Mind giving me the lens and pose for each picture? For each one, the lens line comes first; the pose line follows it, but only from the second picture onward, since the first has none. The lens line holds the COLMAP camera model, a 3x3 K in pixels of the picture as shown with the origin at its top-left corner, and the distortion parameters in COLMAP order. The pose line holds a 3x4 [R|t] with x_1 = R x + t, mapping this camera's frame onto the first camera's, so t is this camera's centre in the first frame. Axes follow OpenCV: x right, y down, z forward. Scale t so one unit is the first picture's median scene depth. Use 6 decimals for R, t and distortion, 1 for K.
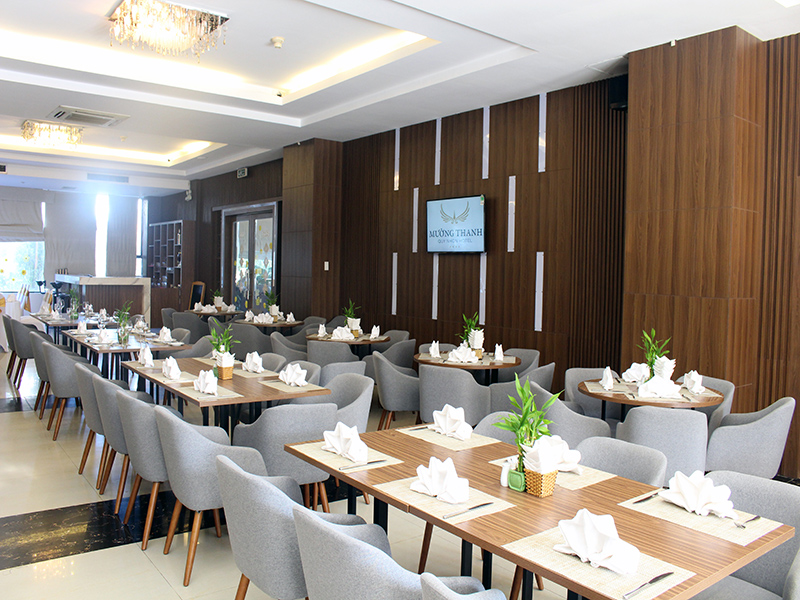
lens RADIAL K [[652.2, 0, 400.0], [0, 652.2, 300.0], [0, 0, 1]] dist [-0.002046, -0.000016]
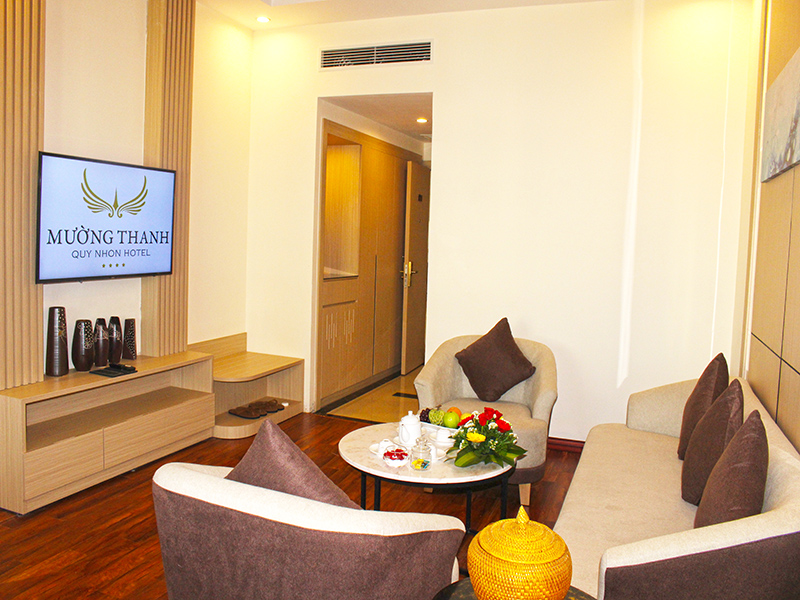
lens RADIAL K [[694.6, 0, 400.0], [0, 694.6, 300.0], [0, 0, 1]] dist [-0.005201, -0.005093]
pose [[-0.529857, -0.107412, 0.841258, -0.511862], [0.018567, 0.990240, 0.138128, -0.128619], [-0.847884, 0.088808, -0.522691, 1.133591]]
